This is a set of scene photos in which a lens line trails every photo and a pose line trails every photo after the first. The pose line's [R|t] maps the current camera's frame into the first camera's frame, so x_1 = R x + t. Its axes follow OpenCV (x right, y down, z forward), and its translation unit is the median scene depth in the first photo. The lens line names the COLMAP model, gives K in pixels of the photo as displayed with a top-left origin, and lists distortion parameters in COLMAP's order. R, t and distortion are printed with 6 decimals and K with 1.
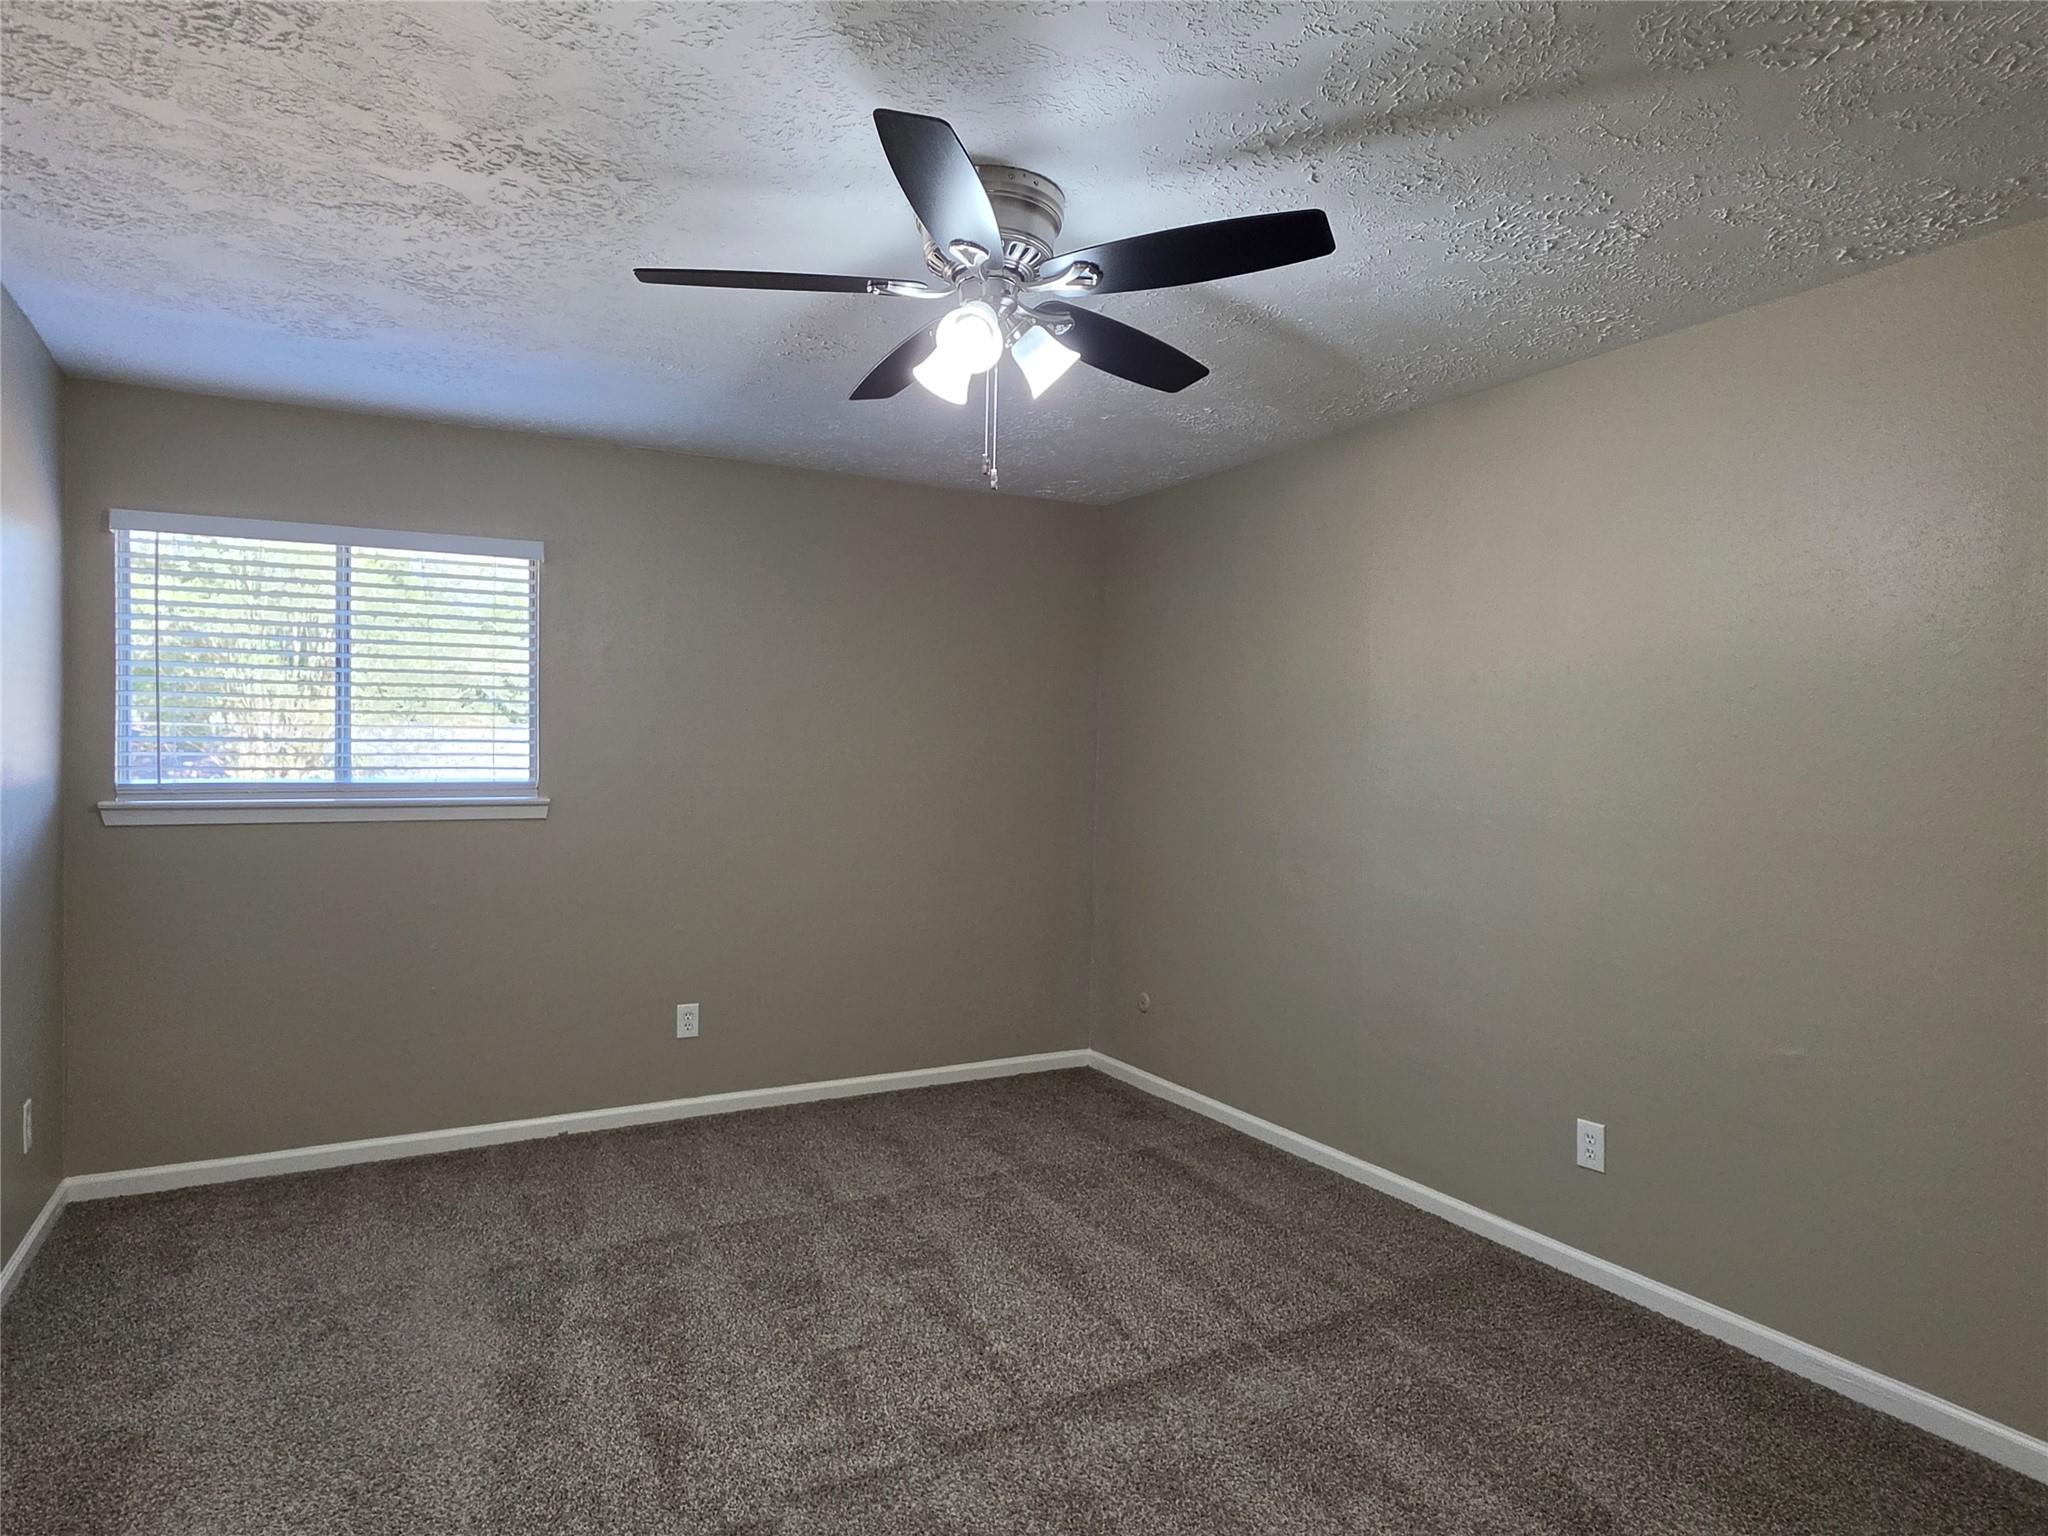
lens RADIAL K [[1250.8, 0, 1025.2], [0, 1250.8, 789.3], [0, 0, 1]] dist [-0.003574, -0.002333]
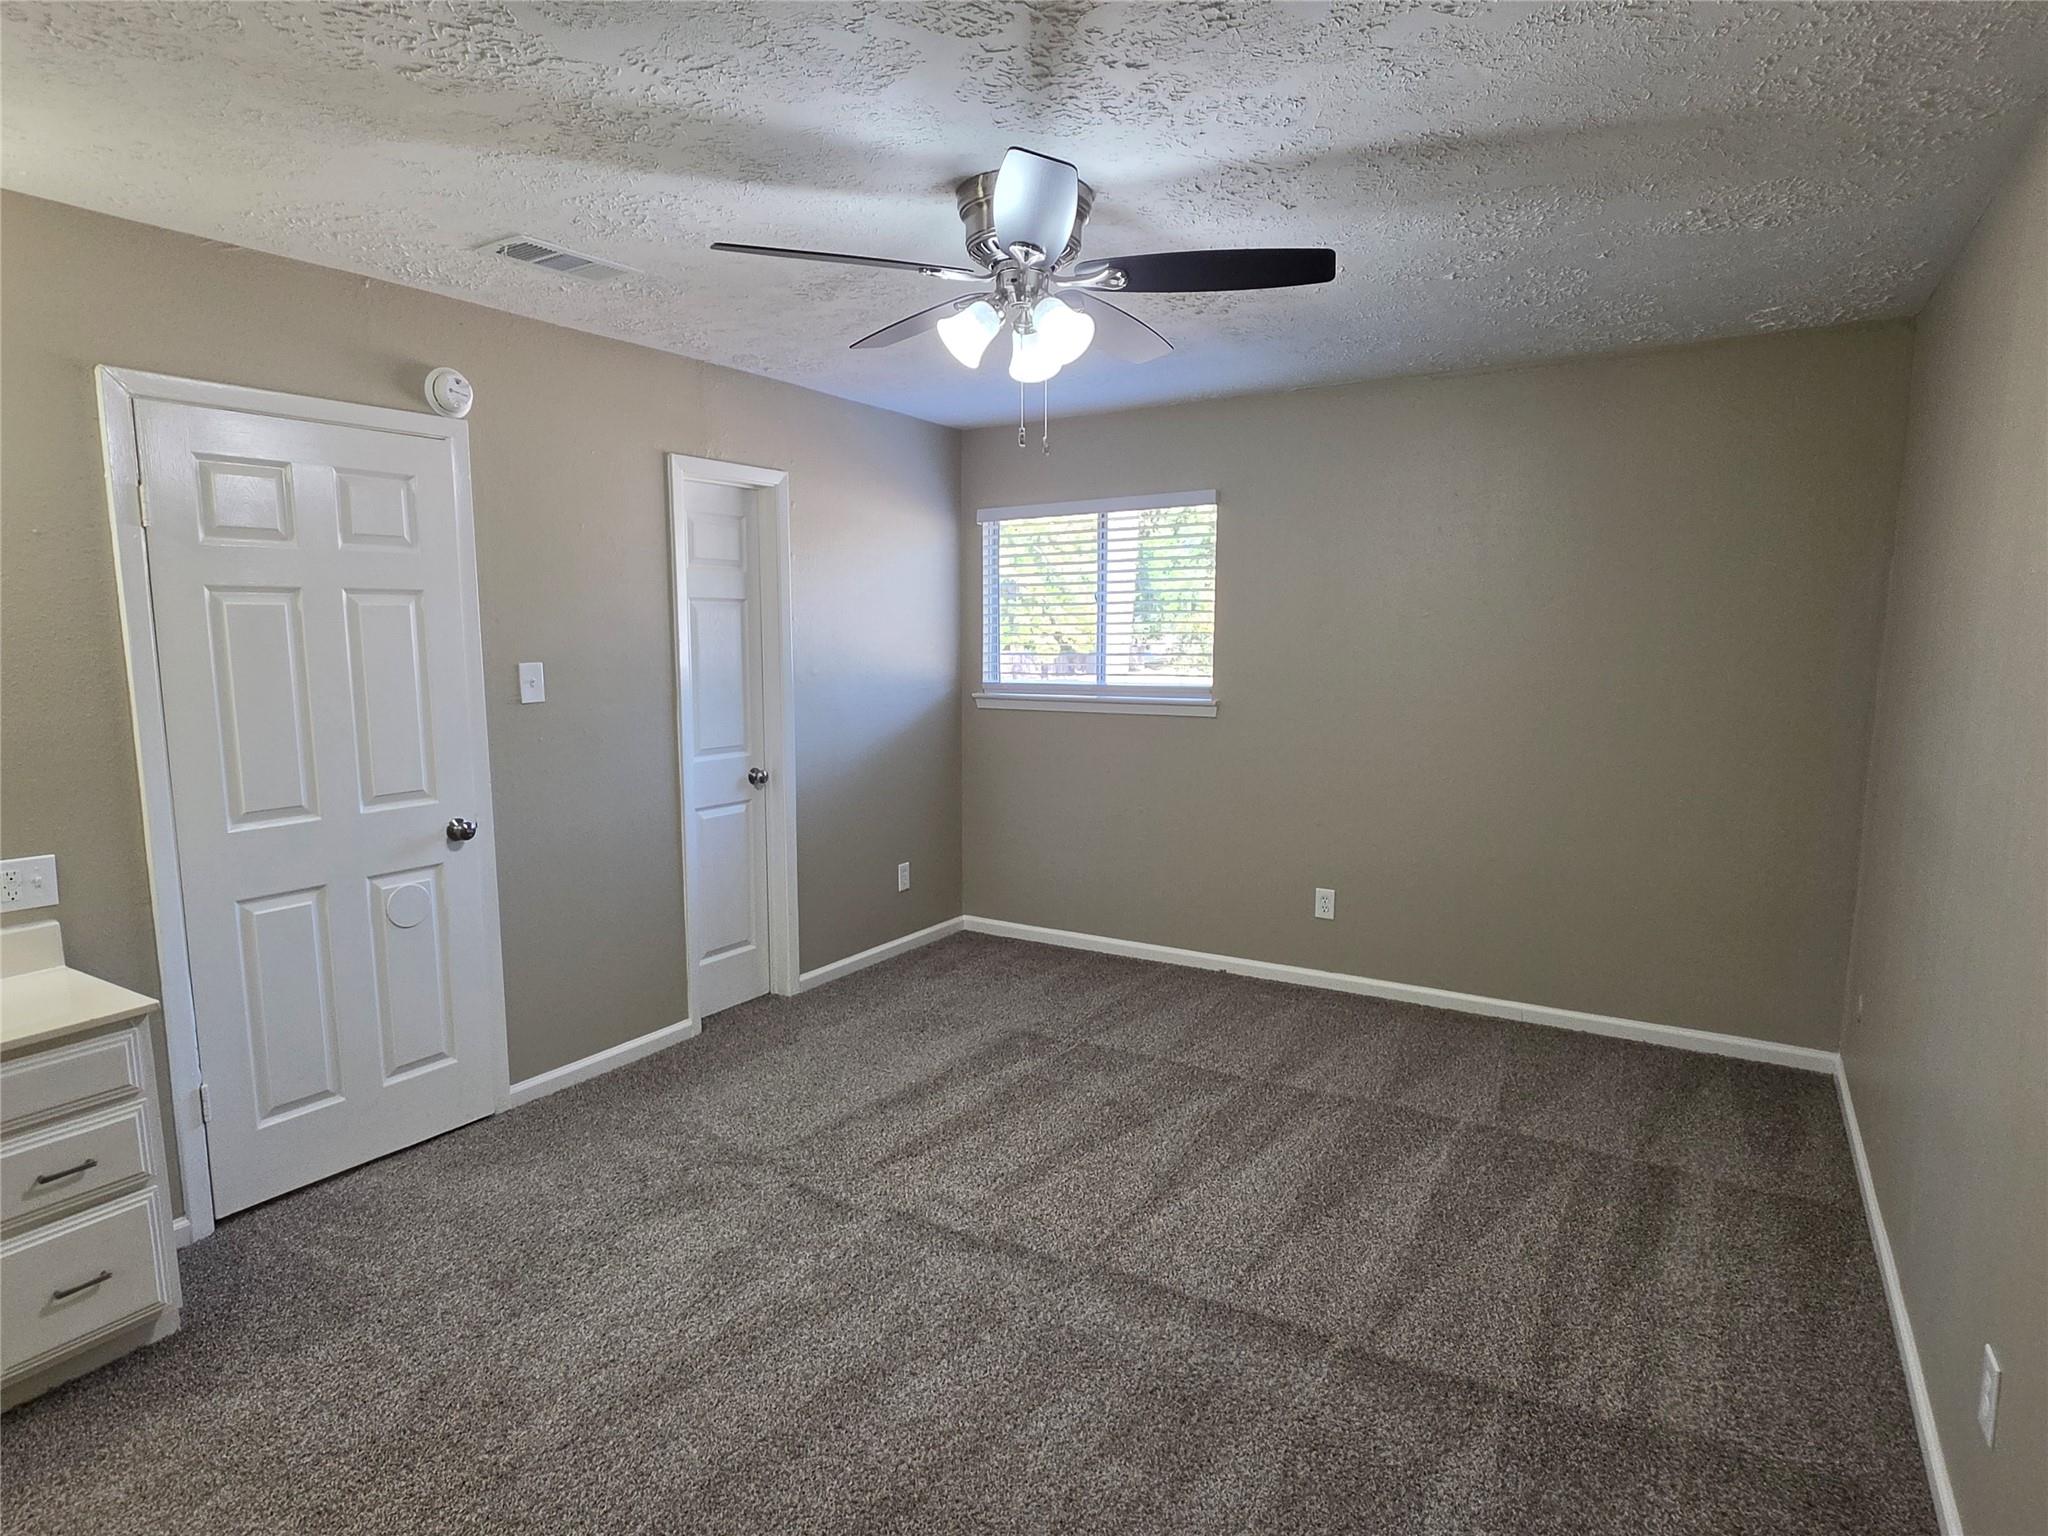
lens RADIAL K [[1173.2, 0, 1015.0], [0, 1173.2, 780.5], [0, 0, 1]] dist [0.002817, -0.013180]
pose [[0.450145, 0.103103, -0.886983, 0.598733], [-0.013211, 0.993972, 0.108835, -0.040726], [0.892858, -0.037274, 0.448794, 0.319132]]
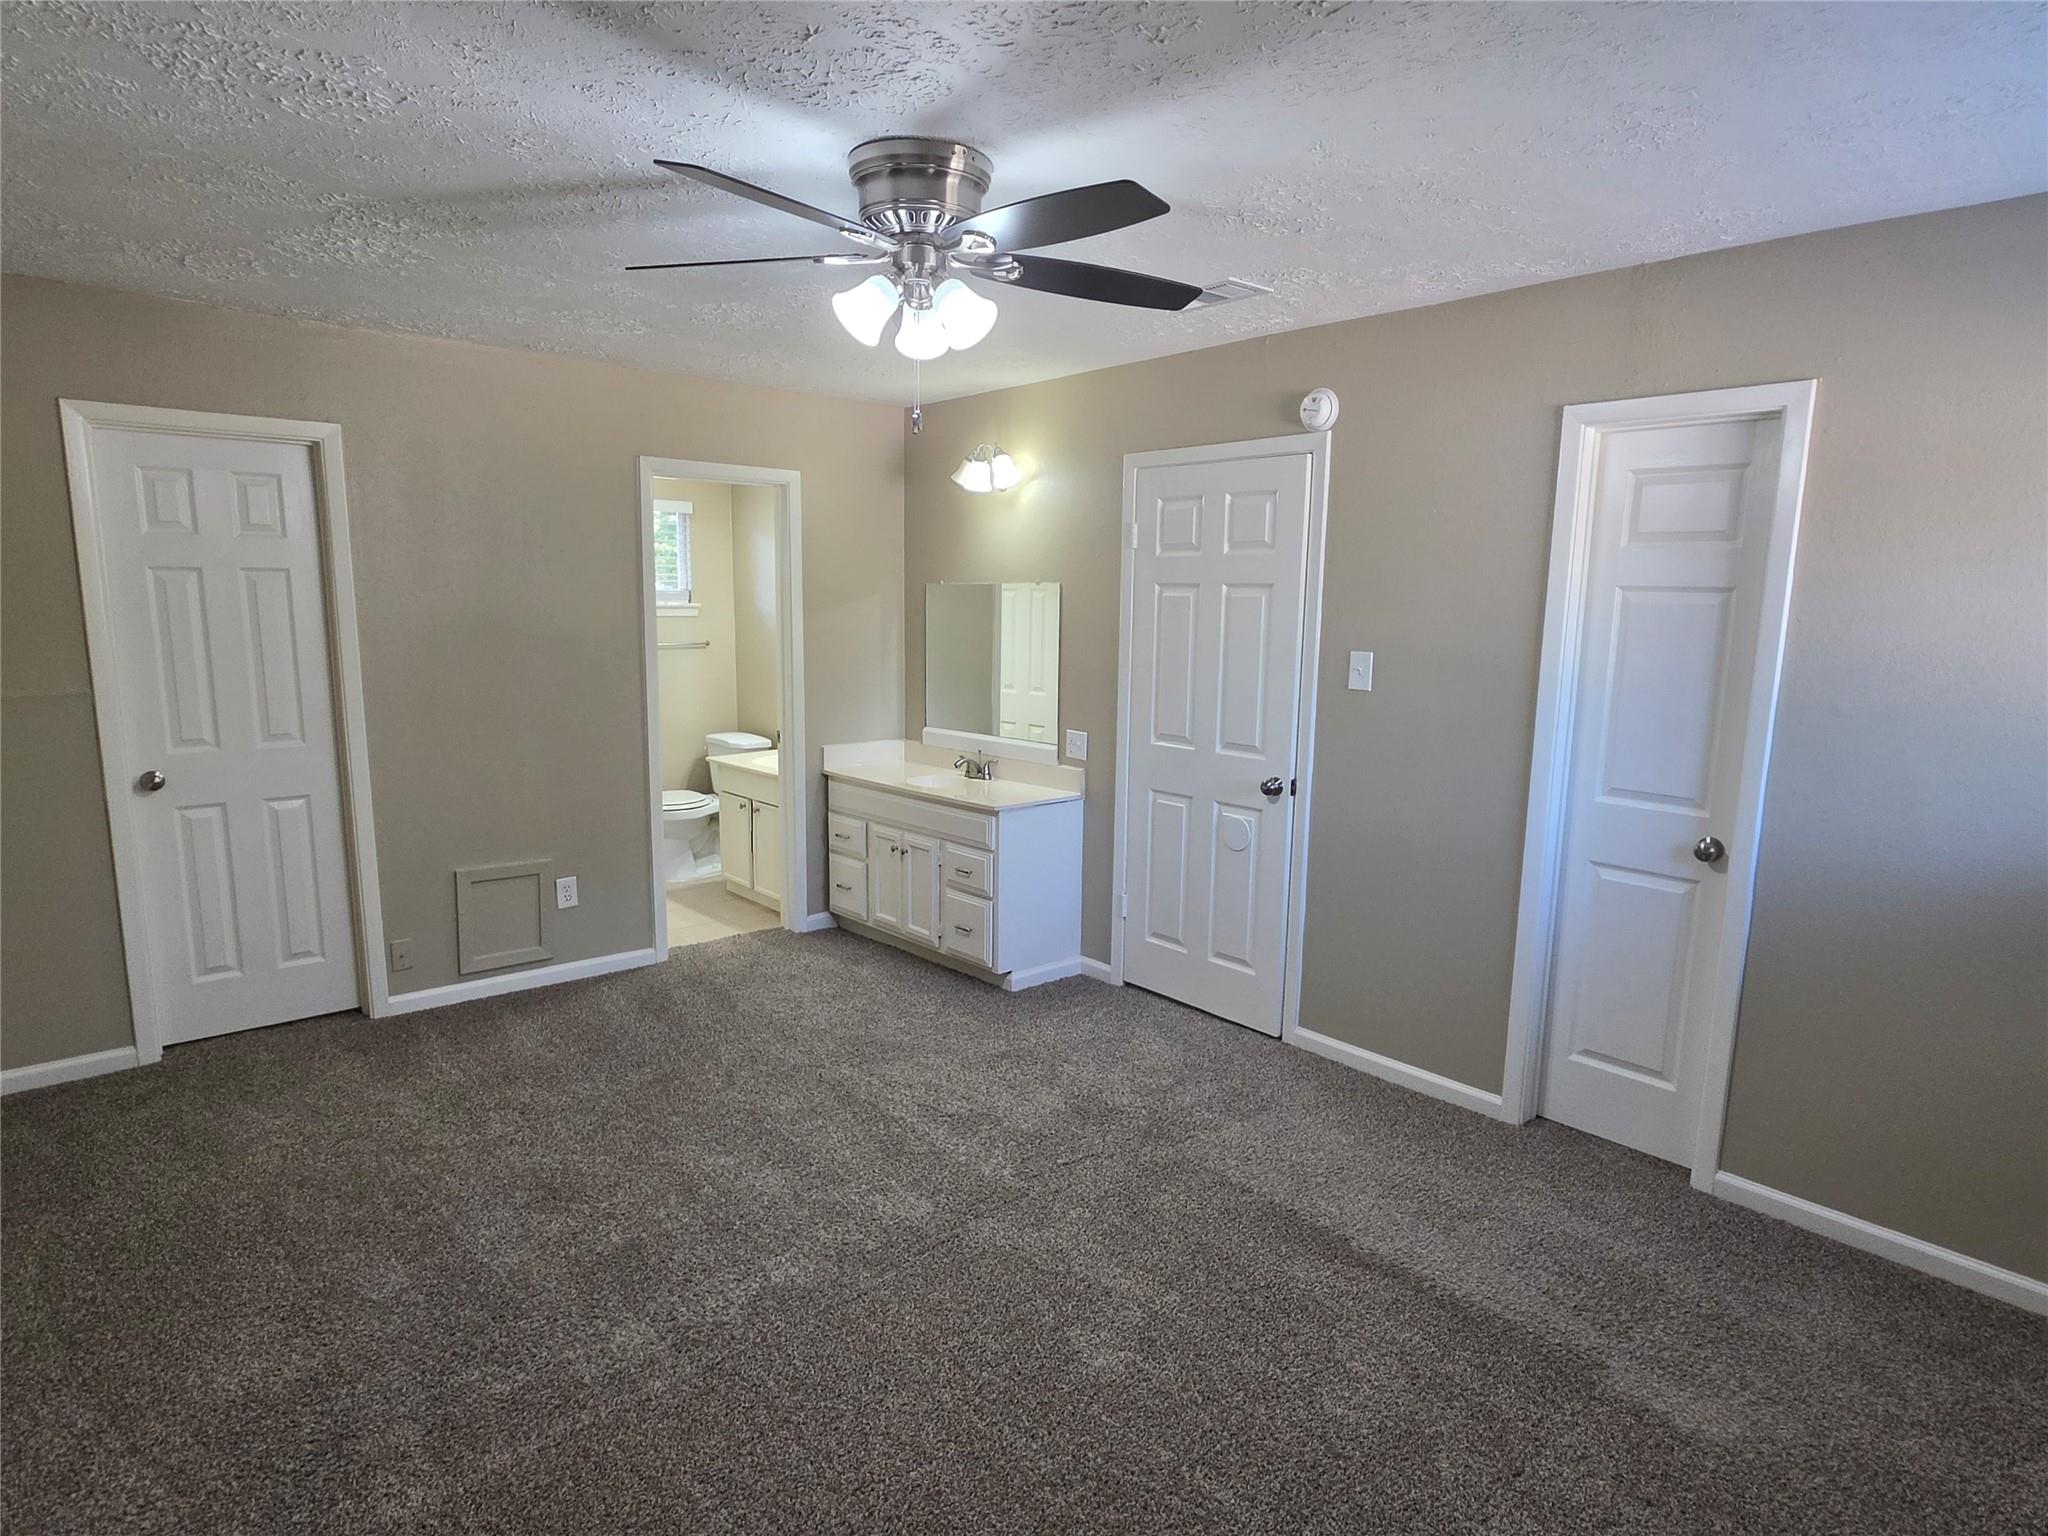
lens RADIAL K [[1173.2, 0, 1015.0], [0, 1173.2, 780.5], [0, 0, 1]] dist [0.002817, -0.013180]
pose [[-0.987778, -0.006219, -0.155746, 0.042118], [-0.034459, 0.983193, 0.179286, -0.085104], [0.152014, 0.182462, -0.971390, 1.282893]]
